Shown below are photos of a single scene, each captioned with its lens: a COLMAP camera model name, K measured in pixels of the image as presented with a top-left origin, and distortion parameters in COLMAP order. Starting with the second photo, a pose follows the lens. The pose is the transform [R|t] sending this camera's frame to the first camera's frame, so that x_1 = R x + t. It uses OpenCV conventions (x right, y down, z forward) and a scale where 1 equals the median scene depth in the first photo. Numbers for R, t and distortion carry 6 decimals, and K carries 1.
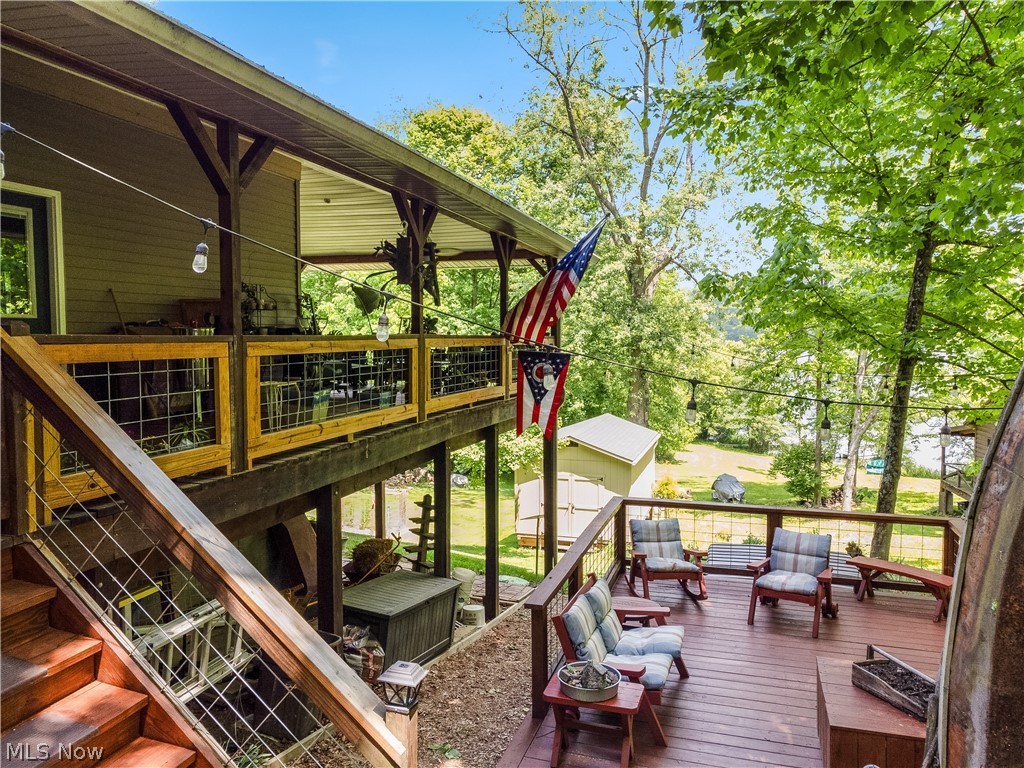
lens RADIAL K [[757.6, 0, 481.8], [0, 757.6, 360.6], [0, 0, 1]] dist [-0.002523, -0.076689]
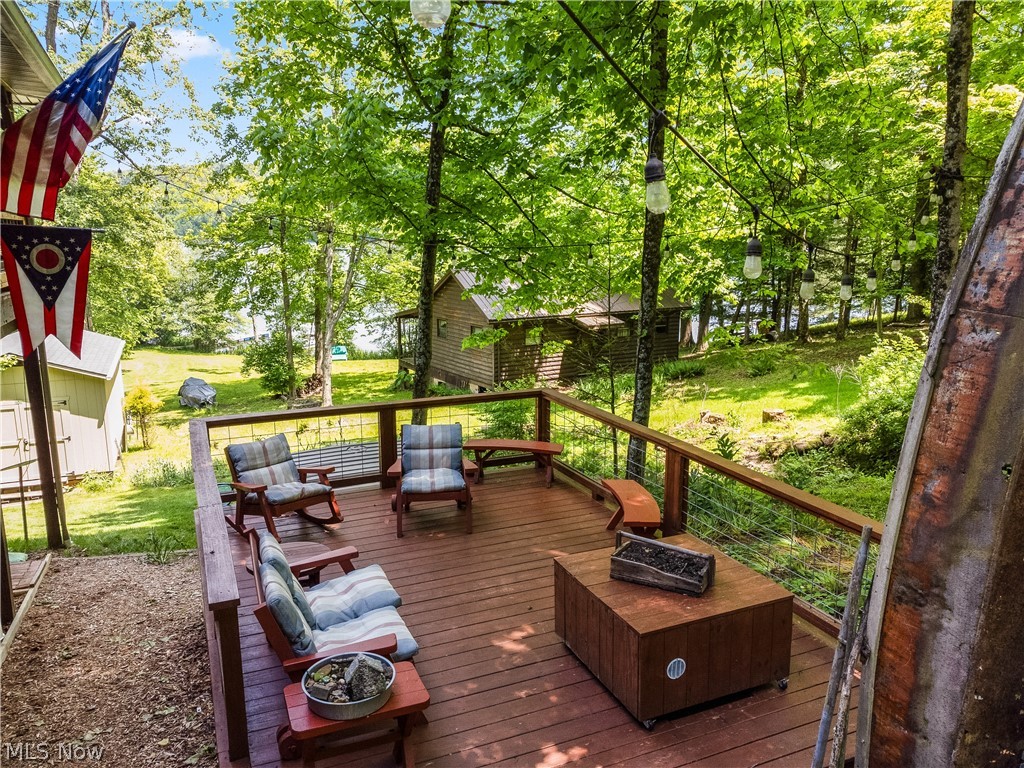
lens RADIAL K [[767.7, 0, 512.0], [0, 767.7, 384.0], [0, 0, 1]] dist [-0.000416, -0.002106]
pose [[0.728839, -0.133425, 0.671559, -0.093392], [0.021887, 0.984868, 0.171919, 0.017401], [-0.684335, -0.110603, 0.720730, 0.210549]]
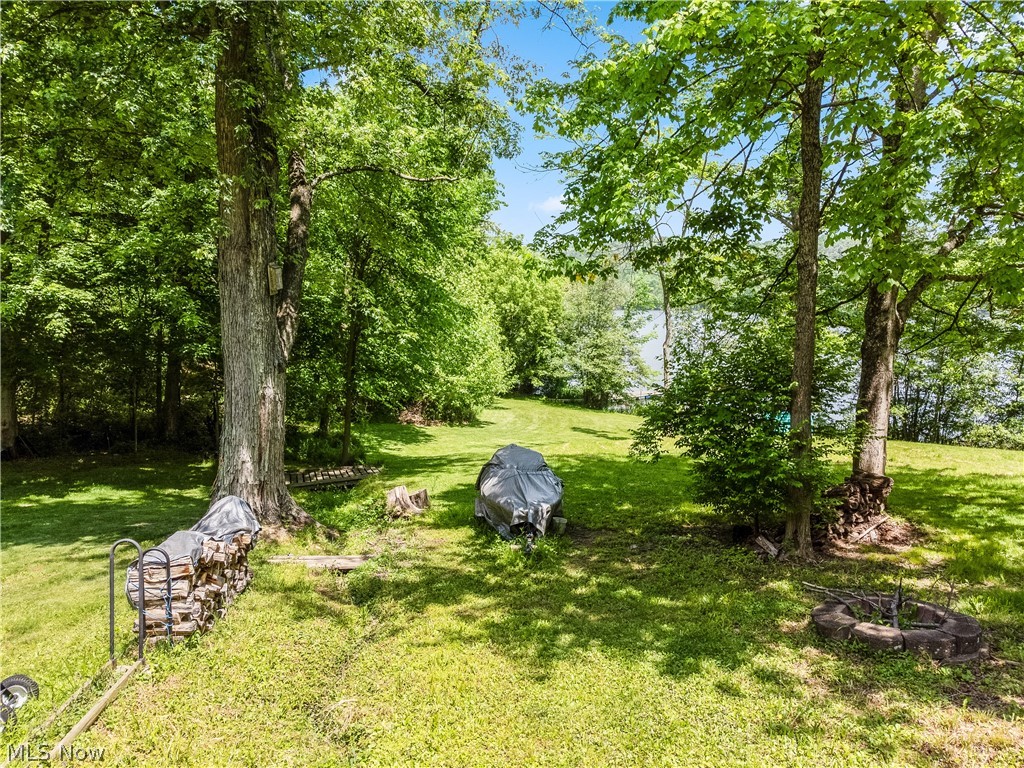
lens RADIAL K [[757.6, 0, 481.8], [0, 757.6, 360.6], [0, 0, 1]] dist [-0.002523, -0.076689]
pose [[0.979458, -0.009326, 0.201432, 0.898666], [0.000727, 0.999087, 0.042718, 0.359375], [-0.201646, -0.041694, 0.978571, 2.495975]]
